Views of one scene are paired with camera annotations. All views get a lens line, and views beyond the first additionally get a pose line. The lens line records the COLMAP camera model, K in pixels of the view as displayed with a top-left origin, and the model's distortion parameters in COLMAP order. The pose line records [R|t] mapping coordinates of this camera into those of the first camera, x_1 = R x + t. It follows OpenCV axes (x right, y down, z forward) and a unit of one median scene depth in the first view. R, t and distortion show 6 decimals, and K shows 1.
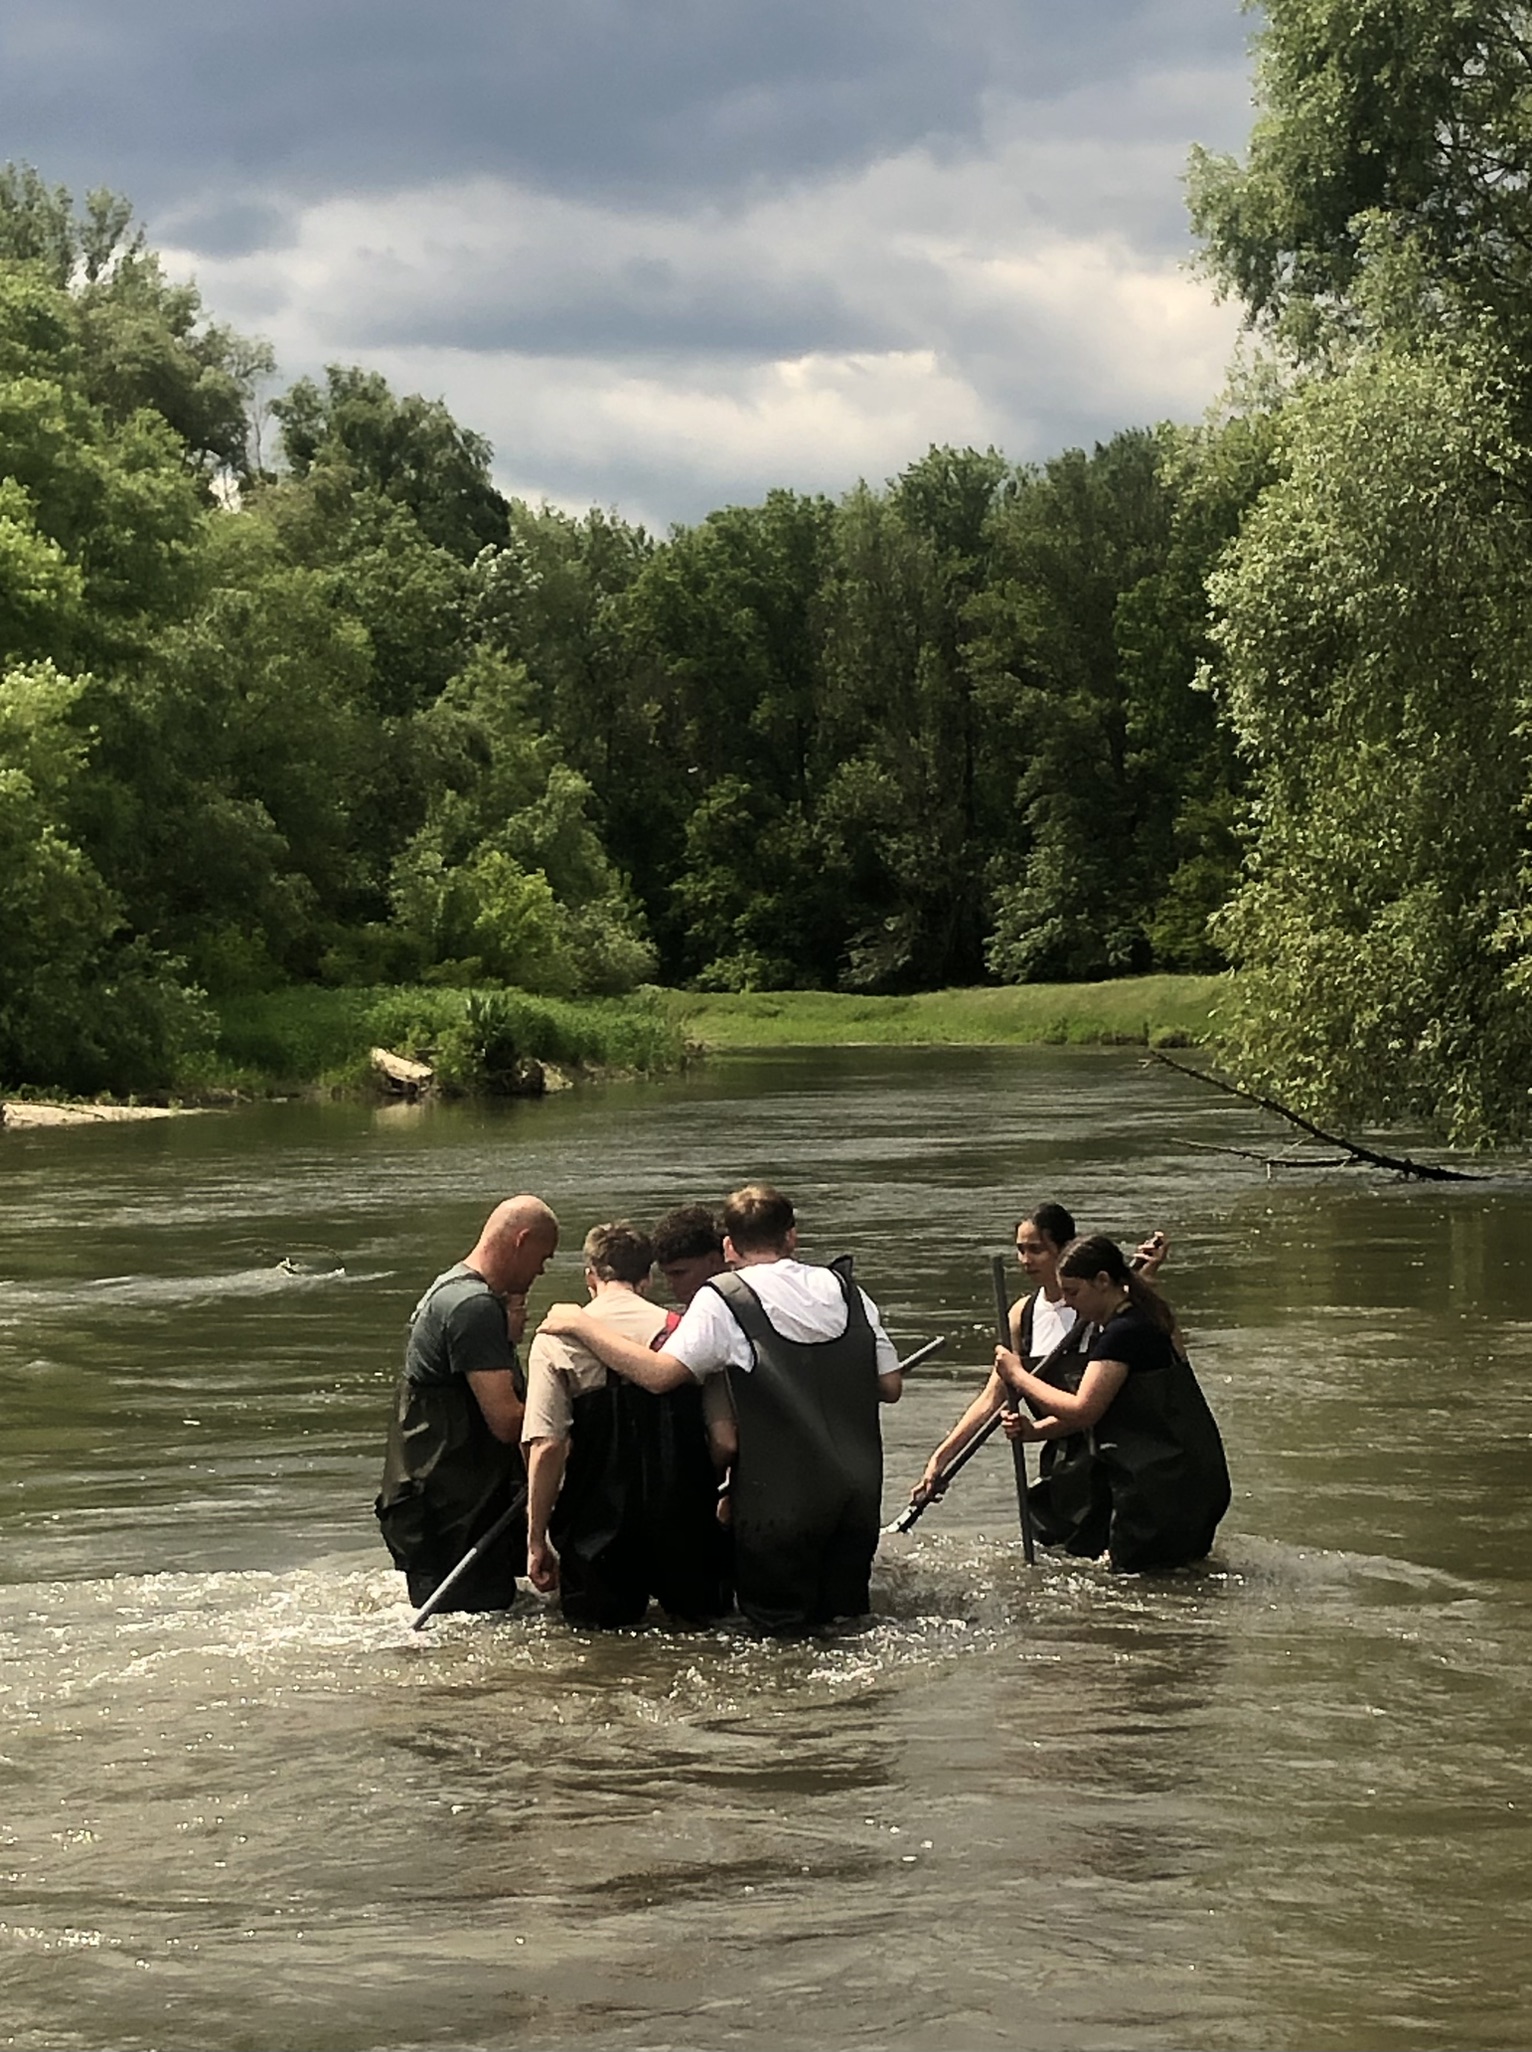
lens RADIAL K [[4239.1, 0, 766.2], [0, 4239.1, 1026.1], [0, 0, 1]] dist [0.009573, 0.000000]
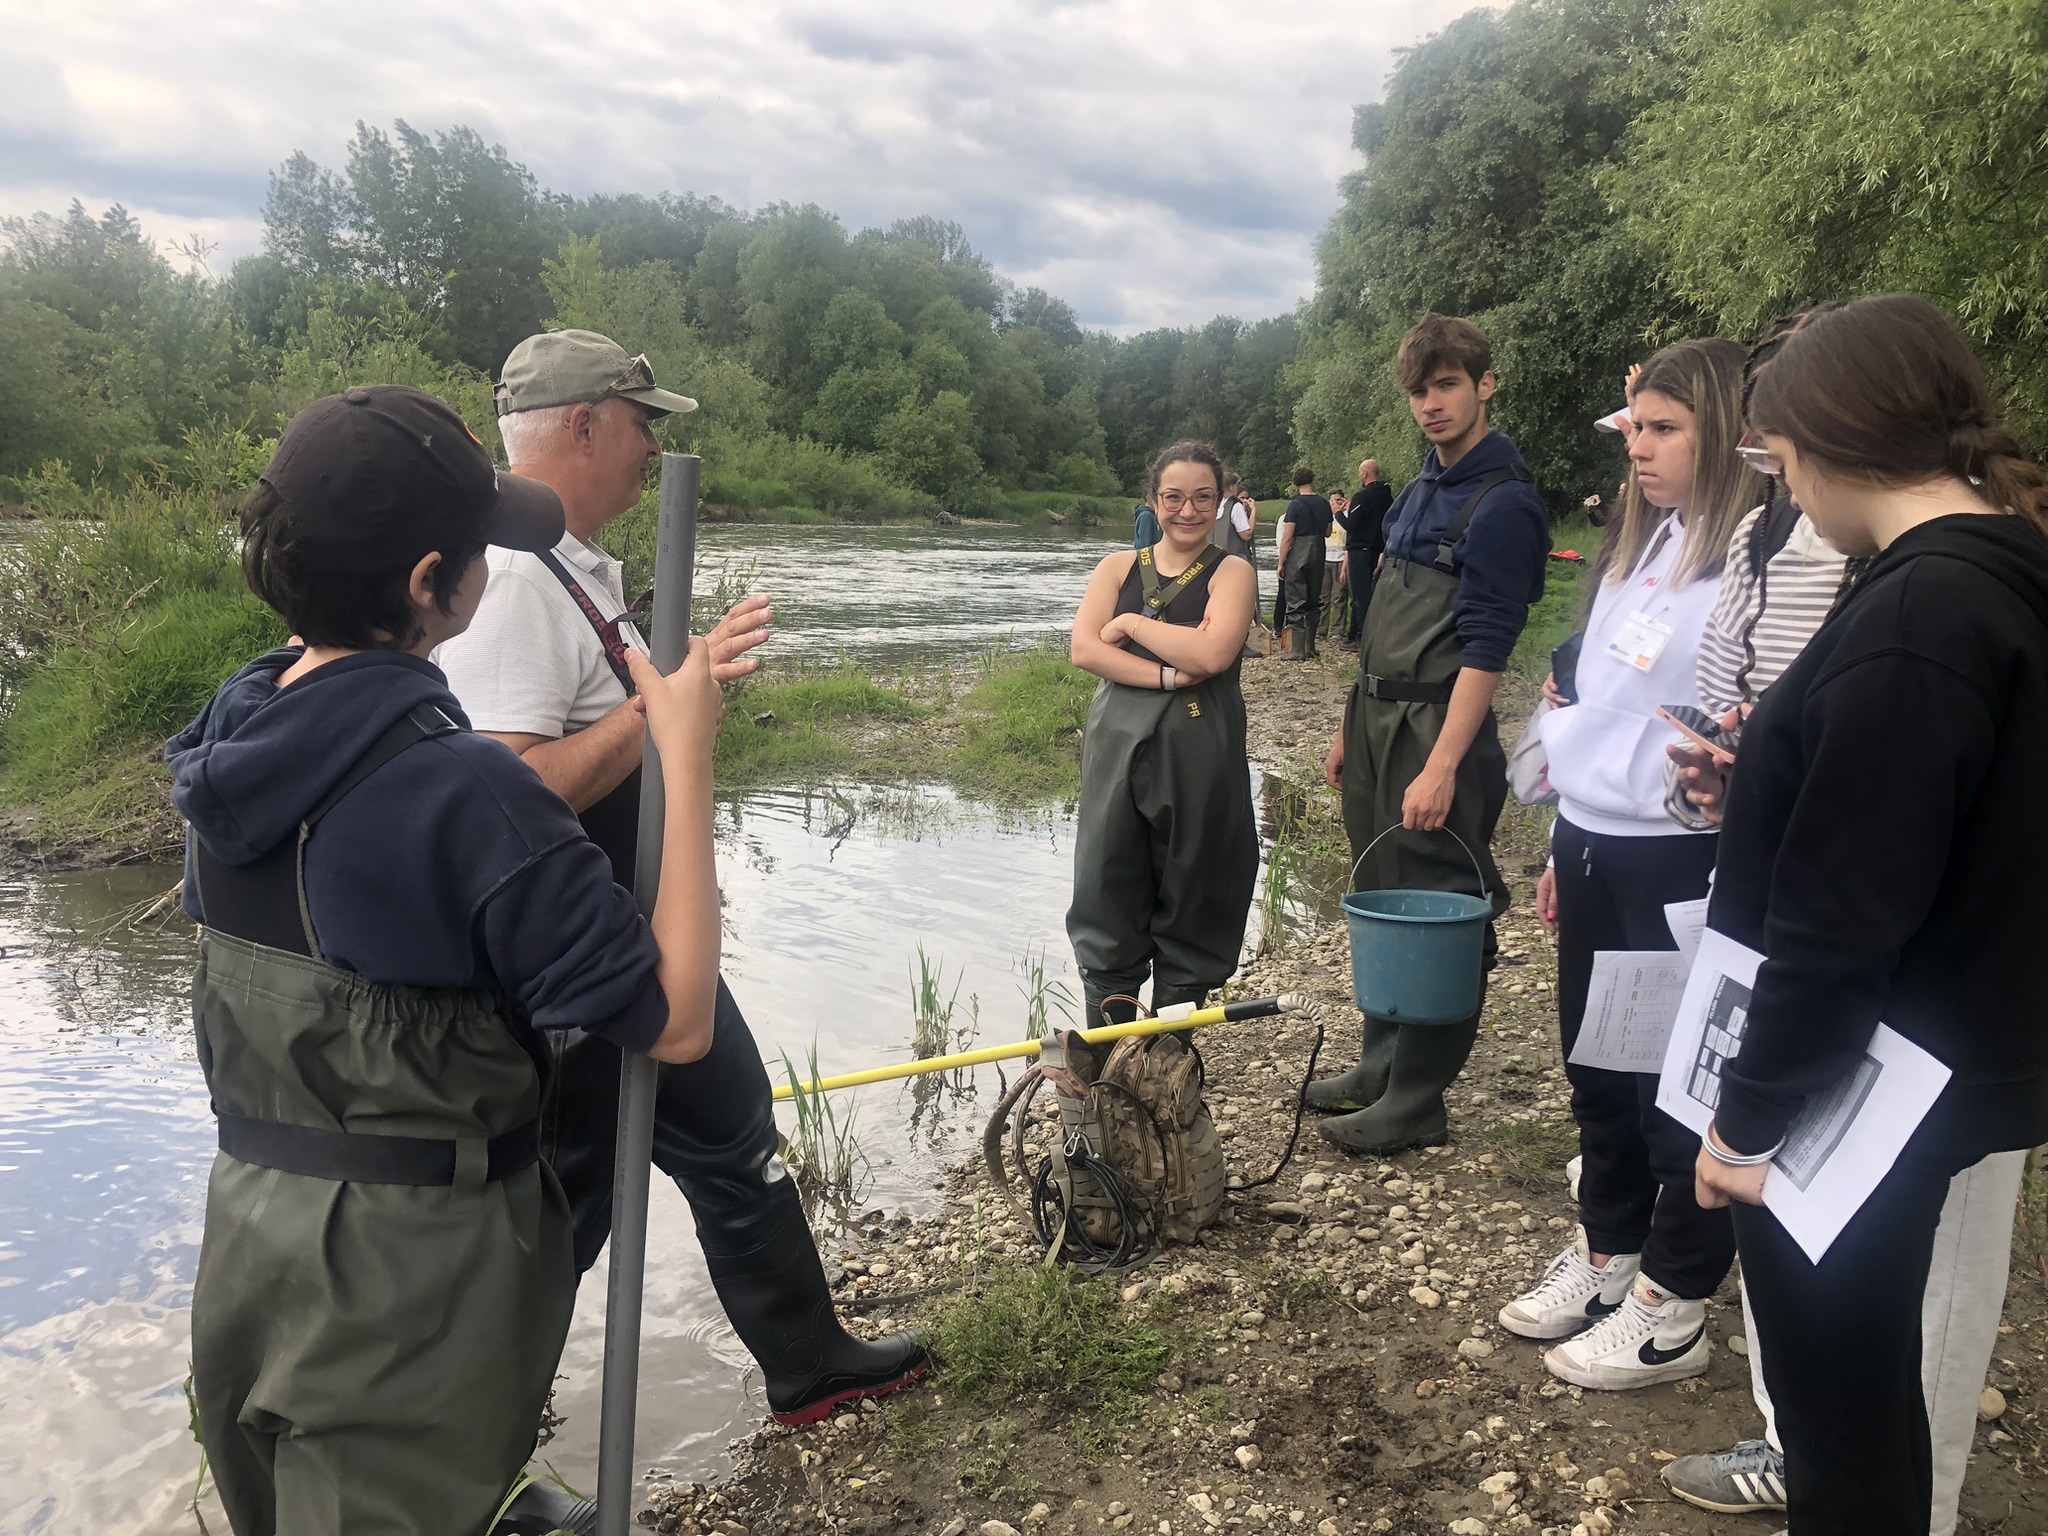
lens RADIAL K [[1659.4, 0, 1026.3], [0, 1659.4, 766.1], [0, 0, 1]] dist [0.016647, 0.009606]
pose [[0.996405, 0.069351, -0.048661, -0.026363], [-0.060910, 0.985639, 0.157501, -0.000496], [0.058885, -0.153971, 0.986319, -0.339586]]
